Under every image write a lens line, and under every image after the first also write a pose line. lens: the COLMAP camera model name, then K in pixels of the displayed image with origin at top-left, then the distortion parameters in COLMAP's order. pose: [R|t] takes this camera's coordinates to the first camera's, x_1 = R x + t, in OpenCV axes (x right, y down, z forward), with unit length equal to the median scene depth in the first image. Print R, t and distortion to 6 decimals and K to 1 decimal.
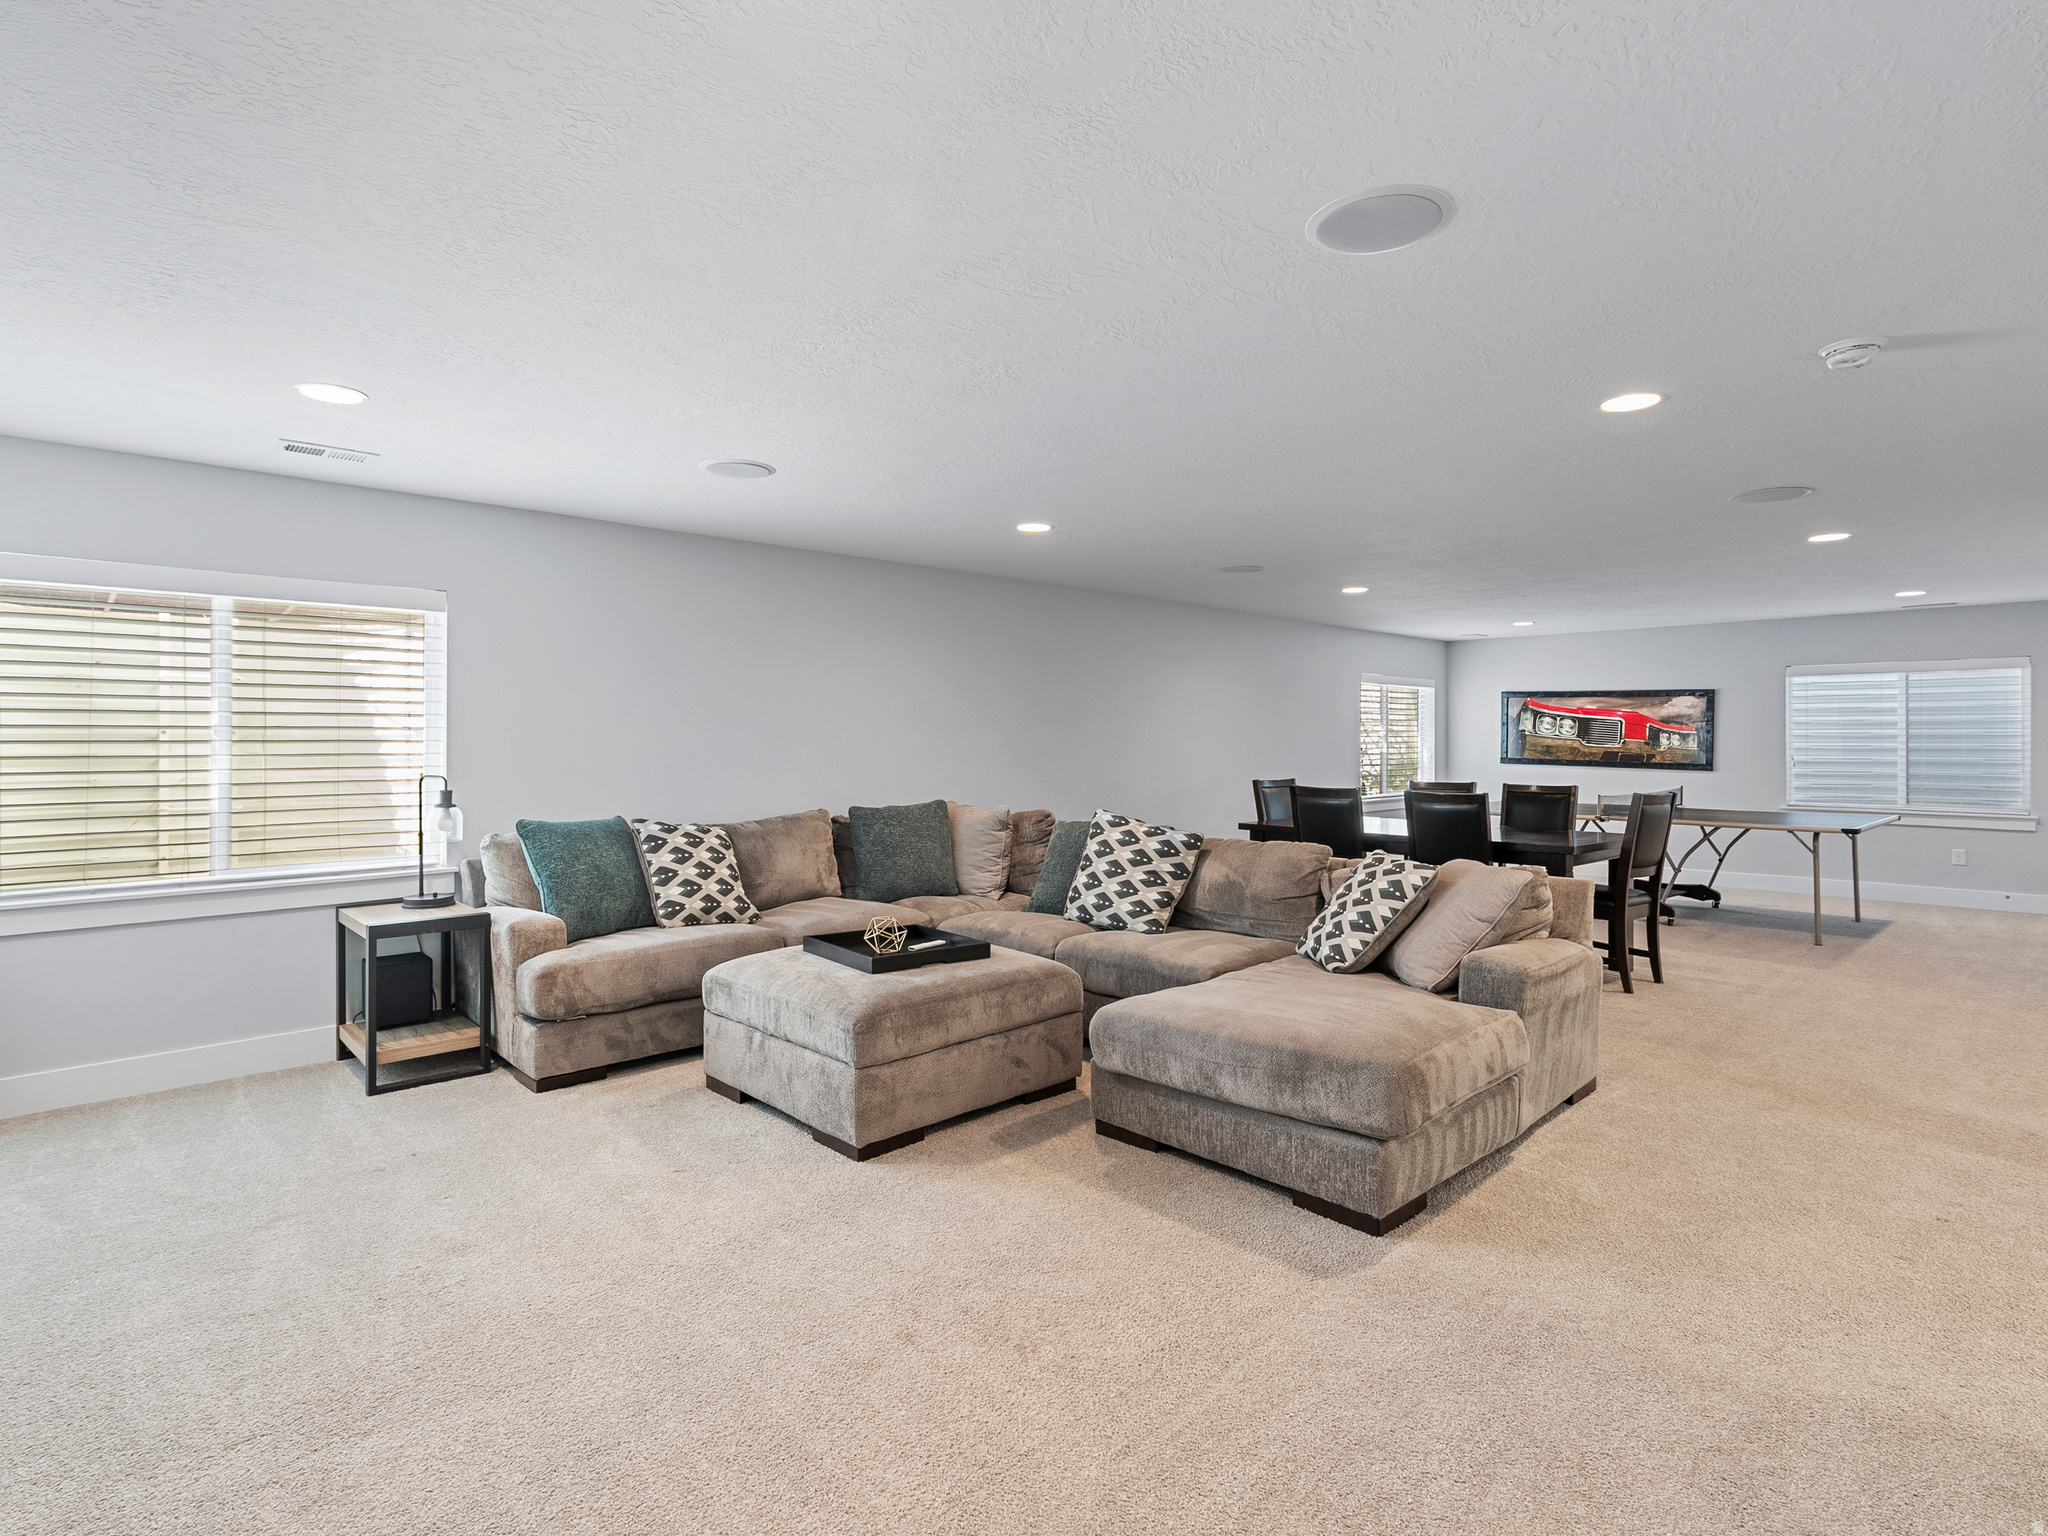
lens RADIAL K [[1055.2, 0, 1043.9], [0, 1055.2, 767.1], [0, 0, 1]] dist [-0.002427, 0.001567]
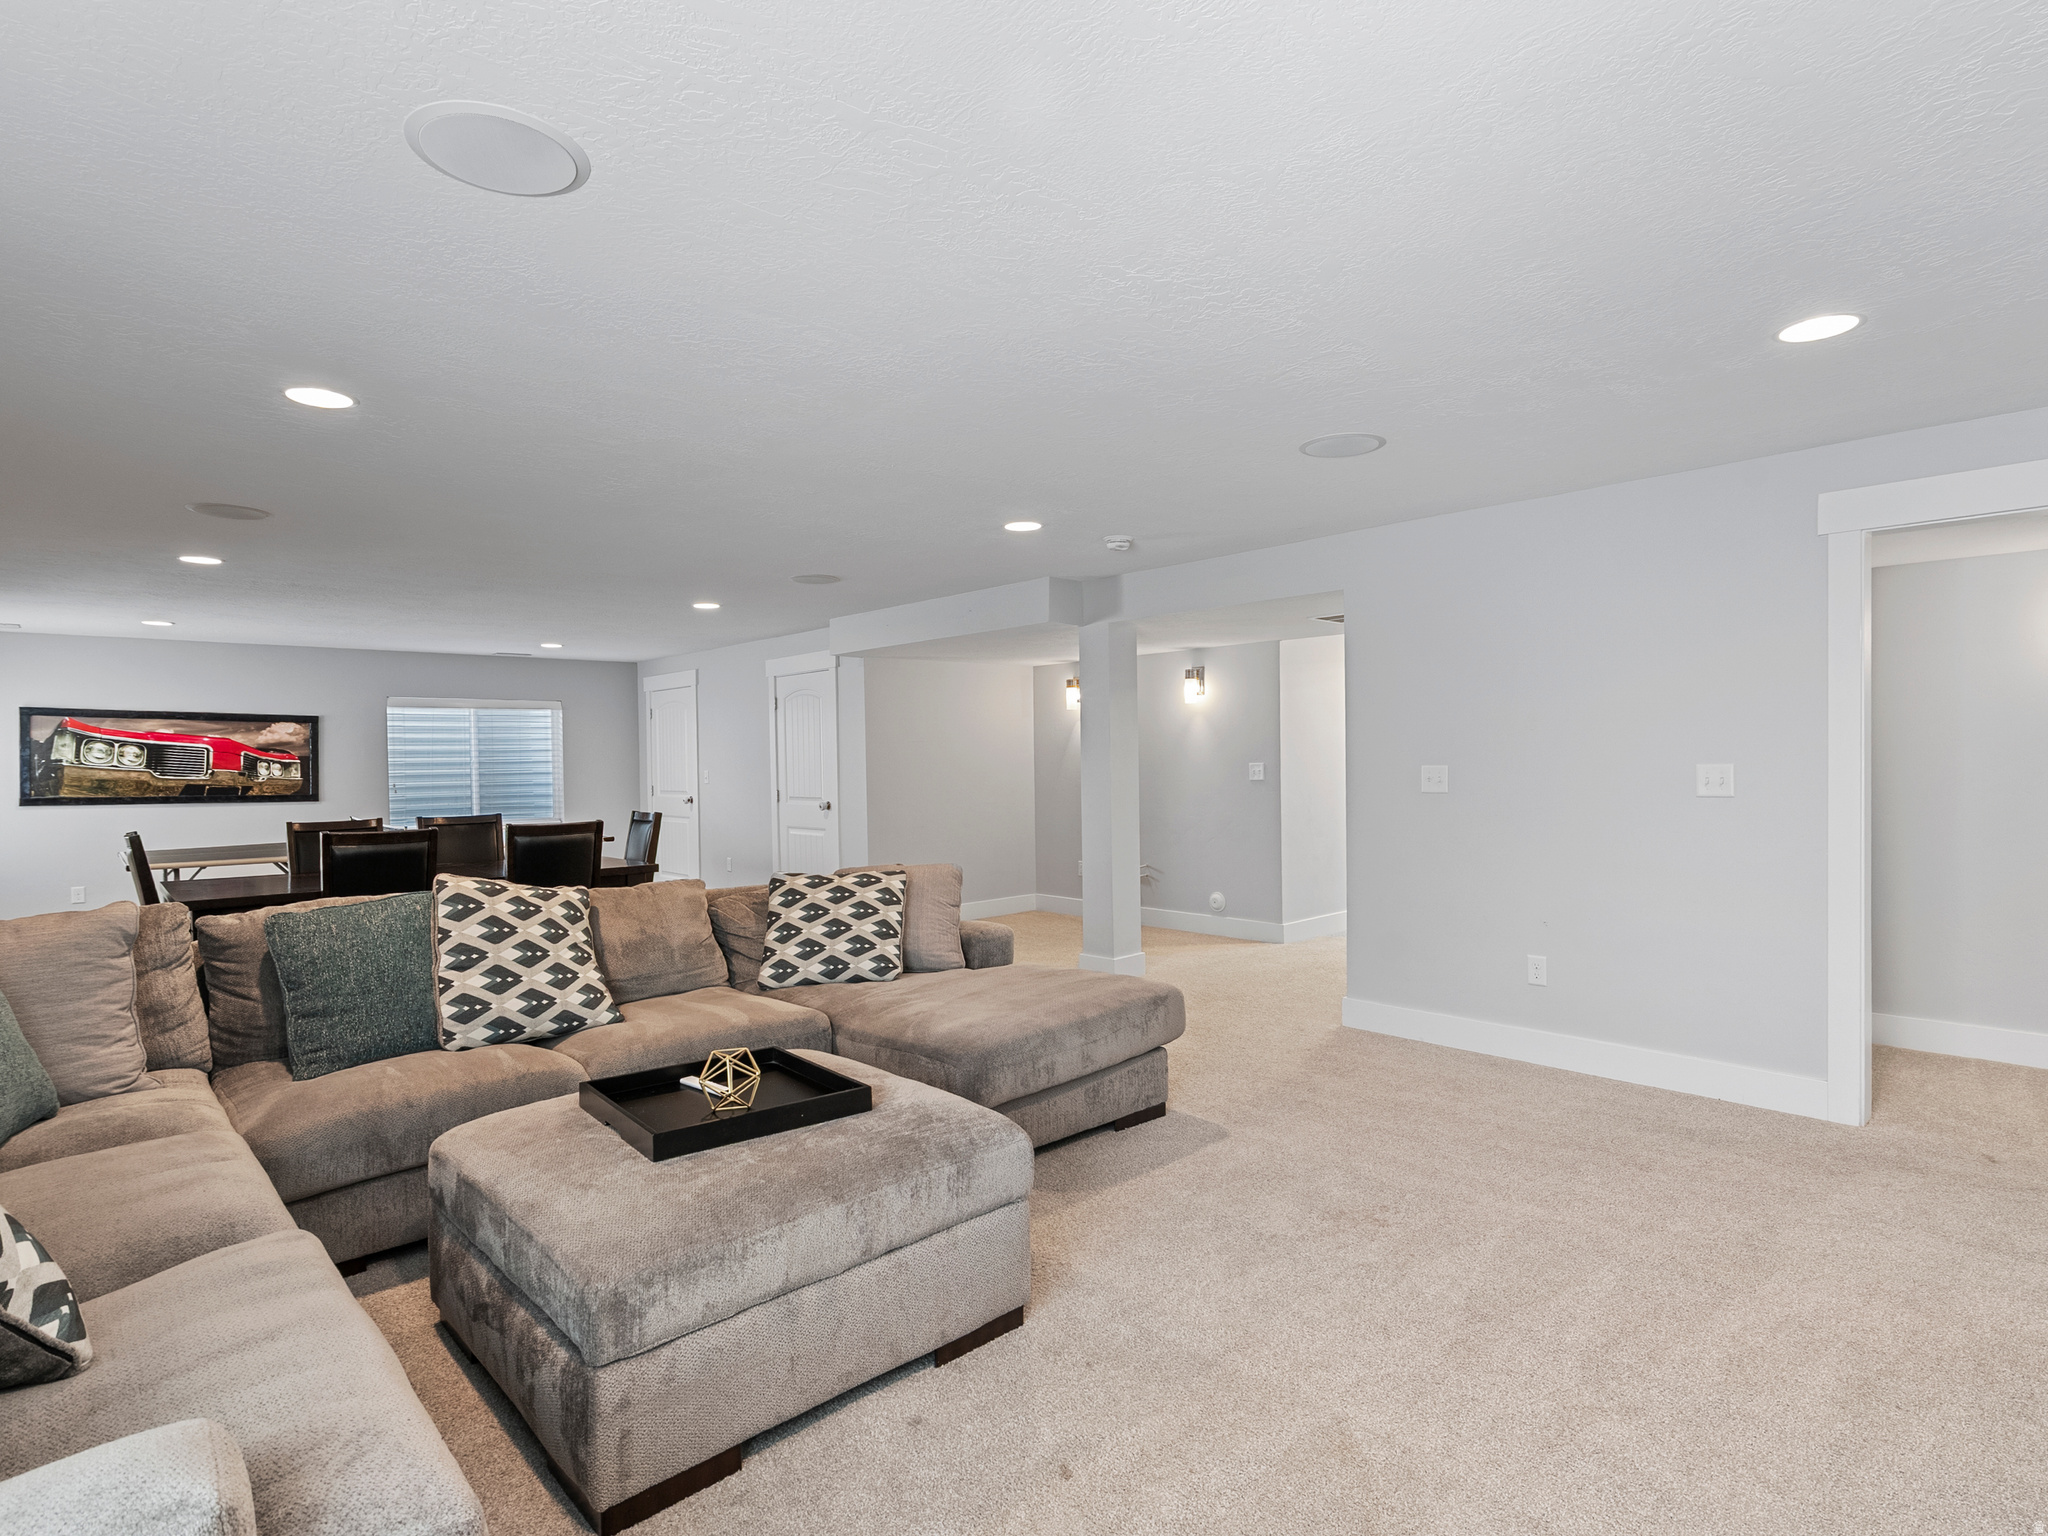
lens RADIAL K [[1055.2, 0, 1043.9], [0, 1055.2, 767.1], [0, 0, 1]] dist [-0.002427, 0.001567]
pose [[0.024130, -0.010486, 0.999654, -0.294625], [0.041472, 0.999095, 0.009479, -0.008687], [-0.998848, 0.041229, 0.024543, 0.304479]]
